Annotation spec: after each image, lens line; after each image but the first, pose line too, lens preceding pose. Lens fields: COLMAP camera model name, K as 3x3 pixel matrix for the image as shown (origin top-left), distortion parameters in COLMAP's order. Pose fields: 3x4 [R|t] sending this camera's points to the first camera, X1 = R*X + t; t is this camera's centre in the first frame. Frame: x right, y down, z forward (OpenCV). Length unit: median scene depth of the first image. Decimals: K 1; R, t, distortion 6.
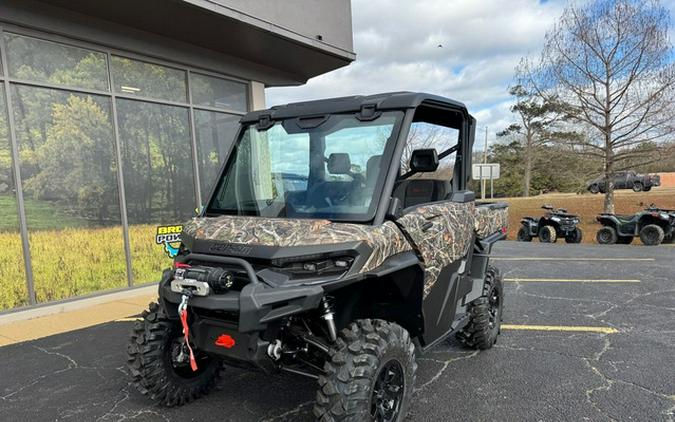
lens RADIAL K [[479.5, 0, 345.6], [0, 479.5, 261.2], [0, 0, 1]] dist [0.030641, -0.034215]
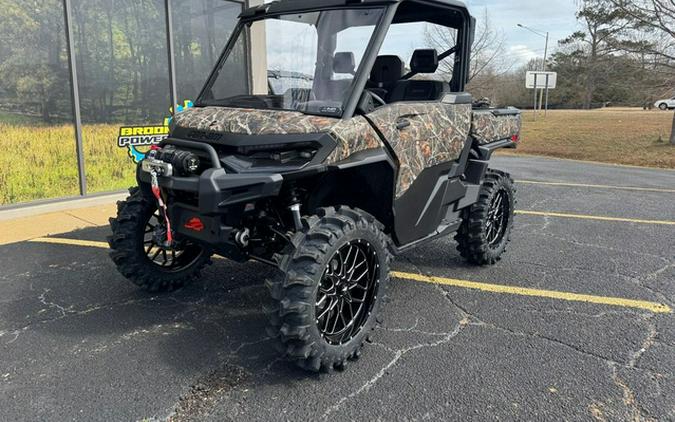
lens RADIAL K [[479.5, 0, 347.3], [0, 479.5, 180.2], [0, 0, 1]] dist [0.030641, -0.034215]
pose [[0.993697, 0.058940, -0.095350, 0.101539], [-0.055872, 0.997840, 0.034539, -0.028446], [0.097180, -0.028994, 0.994844, 0.172548]]
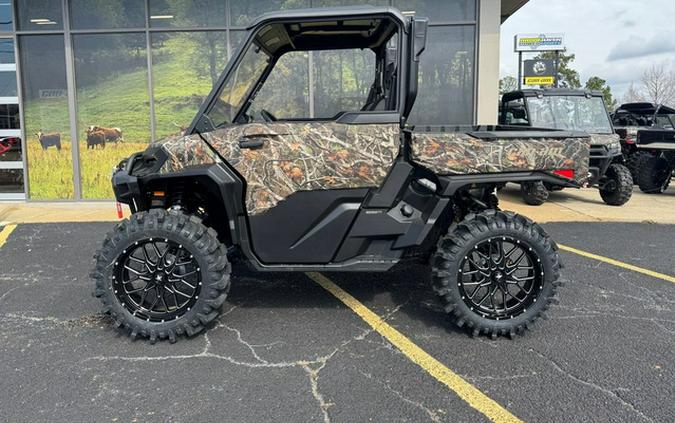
lens RADIAL K [[479.5, 0, 349.9], [0, 479.5, 194.5], [0, 0, 1]] dist [0.030641, -0.034215]
pose [[0.555312, 0.150004, -0.818002, 0.490595], [-0.127006, 0.987357, 0.094840, -0.069502], [0.821887, 0.051226, 0.567343, 0.409904]]
